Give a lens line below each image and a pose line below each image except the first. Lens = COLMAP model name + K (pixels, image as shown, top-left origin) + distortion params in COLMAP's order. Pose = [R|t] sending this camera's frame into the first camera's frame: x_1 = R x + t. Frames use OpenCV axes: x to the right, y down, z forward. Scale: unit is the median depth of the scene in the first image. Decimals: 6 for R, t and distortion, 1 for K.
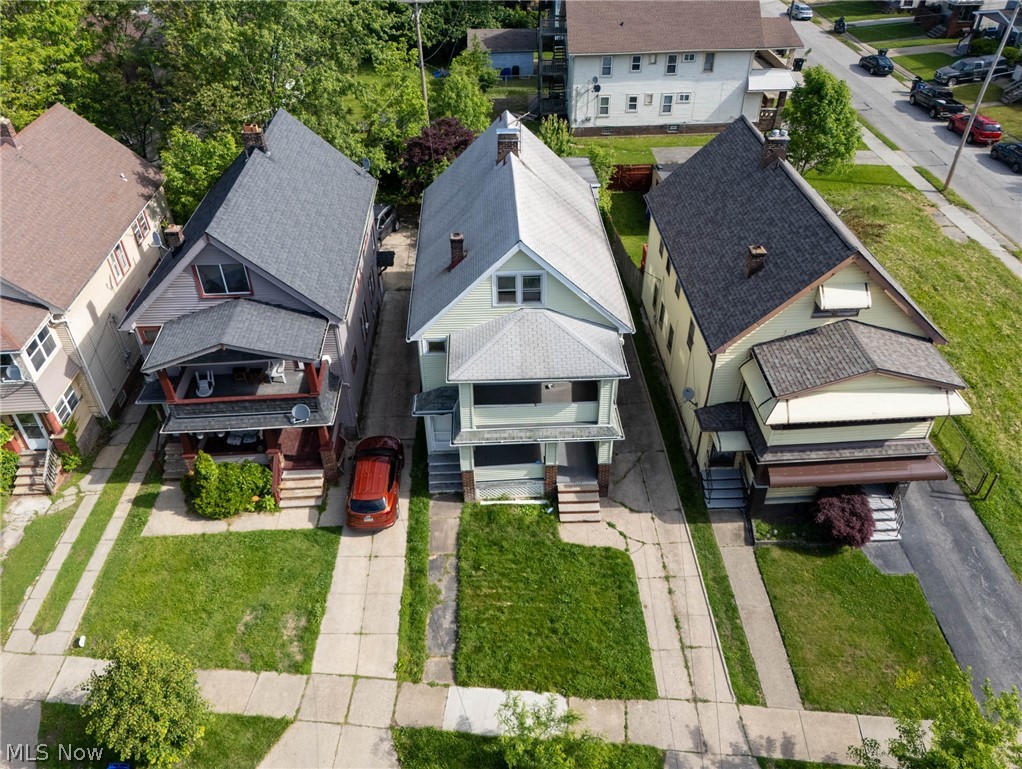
lens RADIAL K [[761.6, 0, 508.2], [0, 761.6, 377.6], [0, 0, 1]] dist [0.056602, -0.042805]
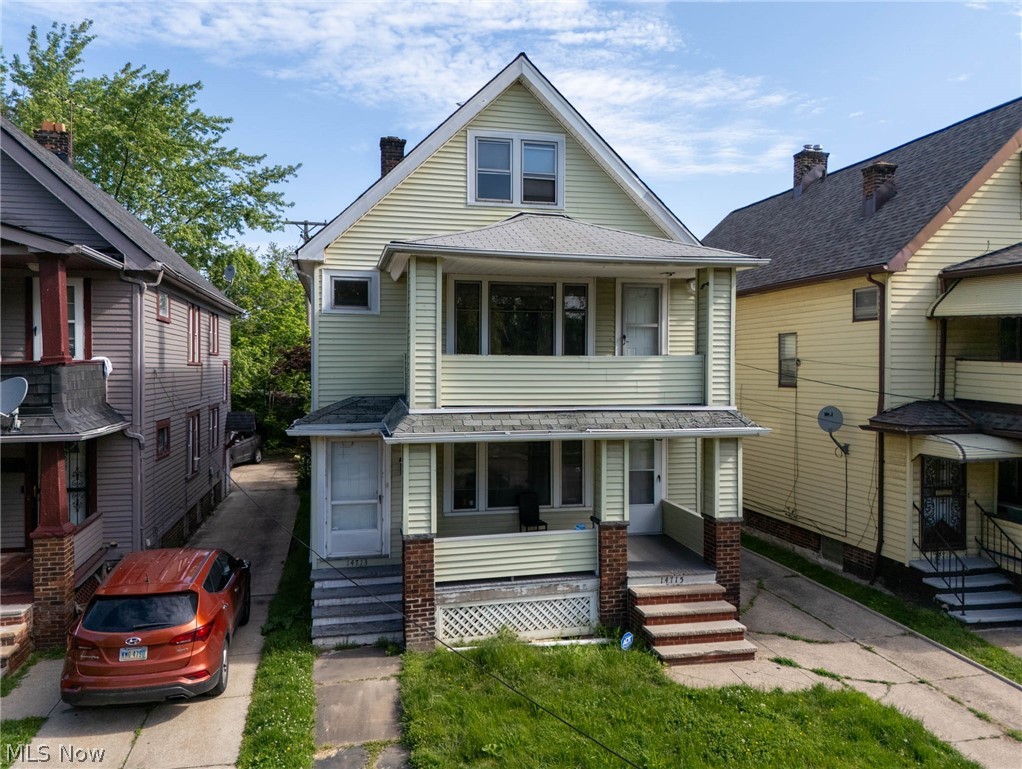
lens RADIAL K [[761.6, 0, 508.2], [0, 761.6, 377.6], [0, 0, 1]] dist [0.056602, -0.042805]
pose [[0.983098, 0.013981, 0.182544, -0.082811], [0.097849, 0.802597, -0.588441, 0.299129], [-0.154737, 0.596357, 0.787664, 0.621959]]
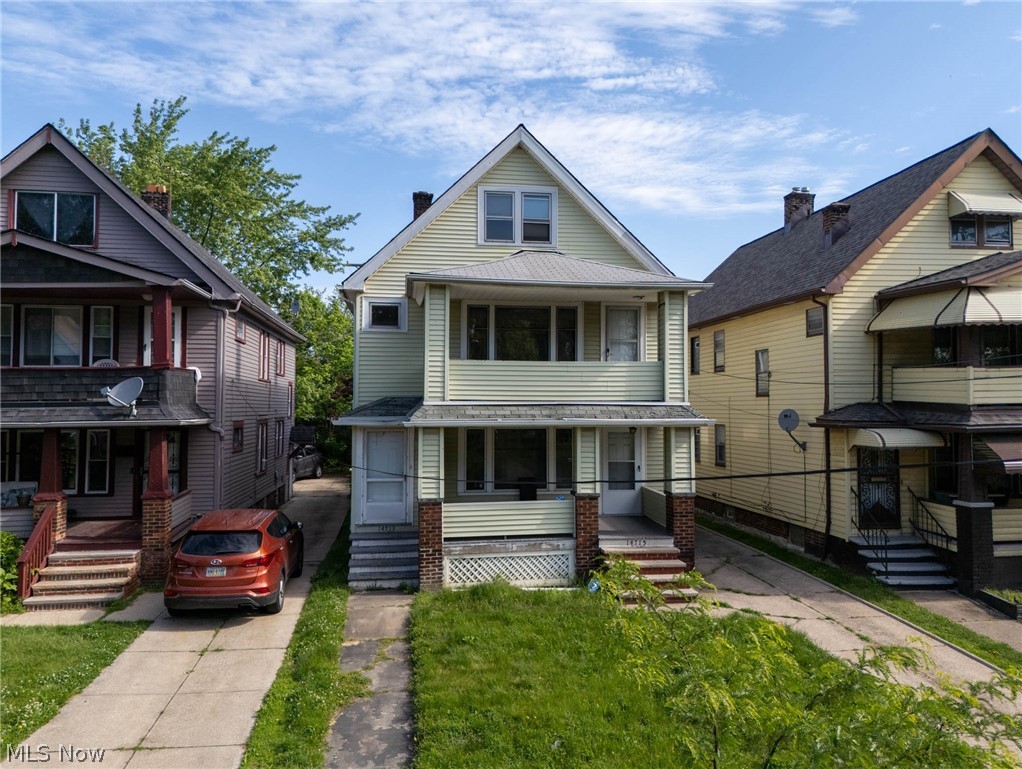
lens RADIAL K [[761.6, 0, 508.2], [0, 761.6, 377.6], [0, 0, 1]] dist [0.056602, -0.042805]
pose [[0.994682, 0.020327, 0.100968, -0.055292], [0.048811, 0.770205, -0.635926, 0.392934], [-0.090692, 0.637472, 0.765117, 0.542583]]
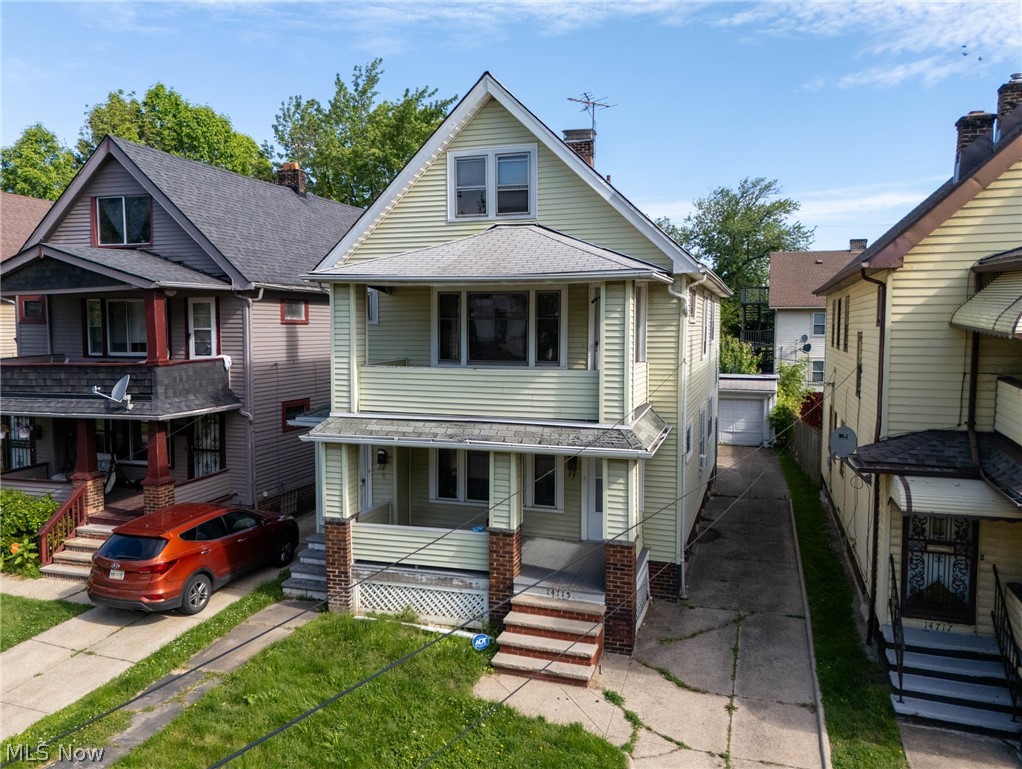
lens RADIAL K [[761.6, 0, 508.2], [0, 761.6, 377.6], [0, 0, 1]] dist [0.056602, -0.042805]
pose [[0.935443, 0.041000, -0.351091, 0.216939], [-0.226535, 0.832000, -0.506417, 0.269360], [0.271345, 0.553259, 0.787577, 0.597242]]
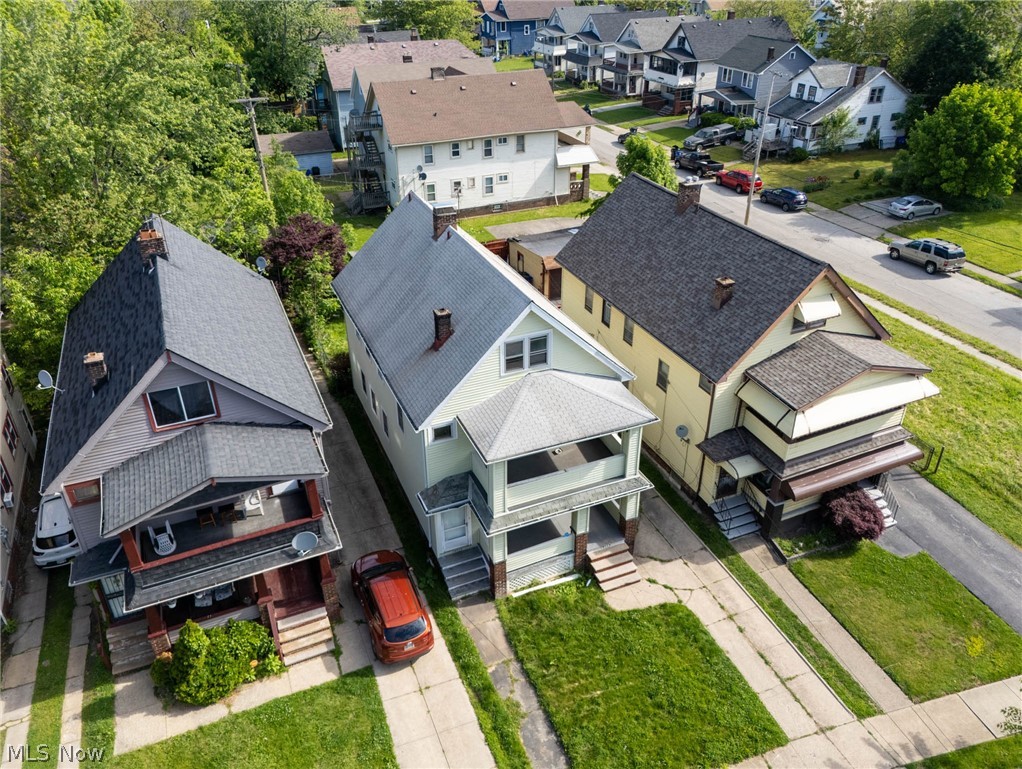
lens RADIAL K [[761.6, 0, 508.2], [0, 761.6, 377.6], [0, 0, 1]] dist [0.056602, -0.042805]
pose [[0.933105, -0.175394, 0.313930, -0.291284], [0.213359, 0.972755, -0.090692, -0.005793], [-0.289470, 0.151605, 0.945105, 0.109256]]
